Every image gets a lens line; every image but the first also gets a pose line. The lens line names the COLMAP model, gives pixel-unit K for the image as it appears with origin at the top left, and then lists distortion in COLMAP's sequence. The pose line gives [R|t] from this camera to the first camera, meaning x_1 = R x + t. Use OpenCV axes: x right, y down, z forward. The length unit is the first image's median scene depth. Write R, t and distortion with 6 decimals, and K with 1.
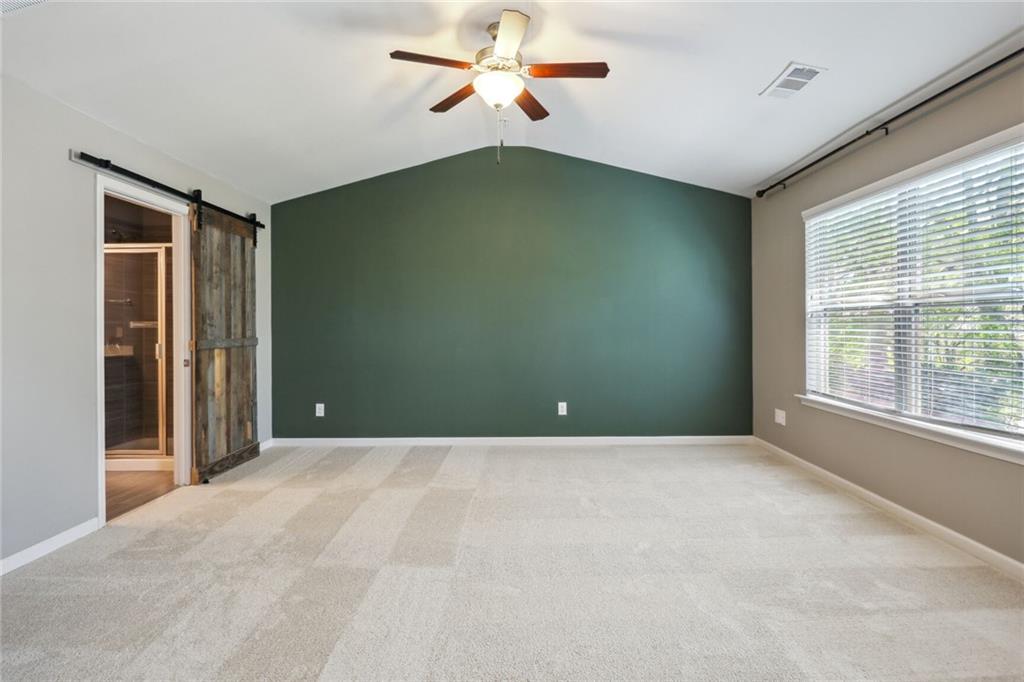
lens RADIAL K [[496.6, 0, 509.3], [0, 496.6, 329.0], [0, 0, 1]] dist [-0.002483, 0.000156]
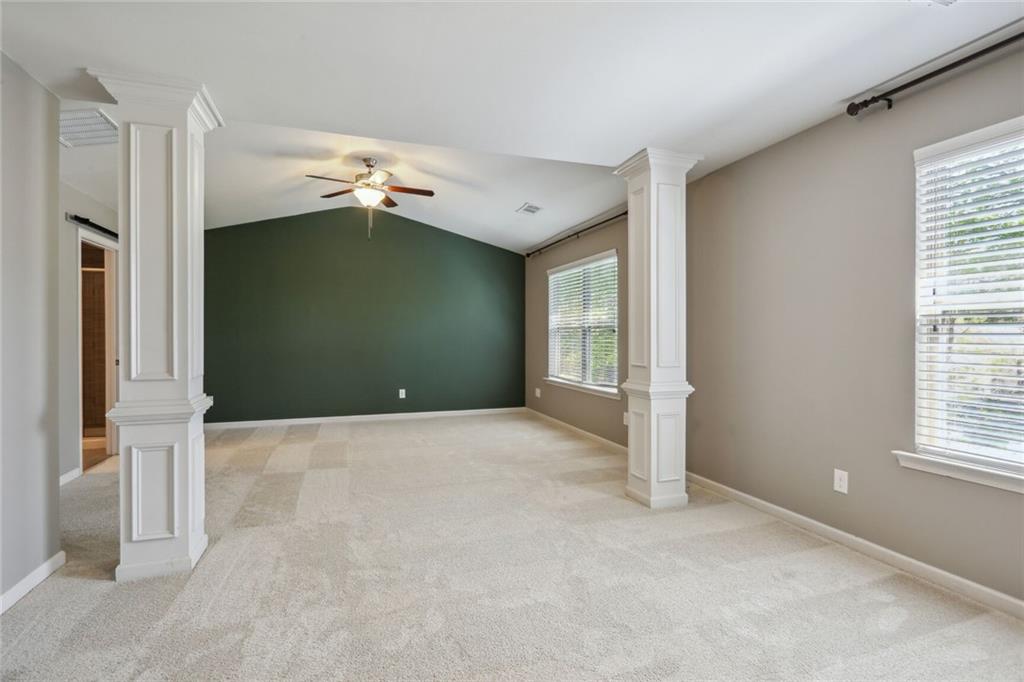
lens RADIAL K [[490.8, 0, 508.6], [0, 490.8, 340.1], [0, 0, 1]] dist [-0.005152, 0.000753]
pose [[0.942061, 0.004309, 0.335414, -0.110749], [-0.005208, 0.999985, 0.001781, 0.001390], [-0.335401, -0.003424, 0.942069, -0.608473]]
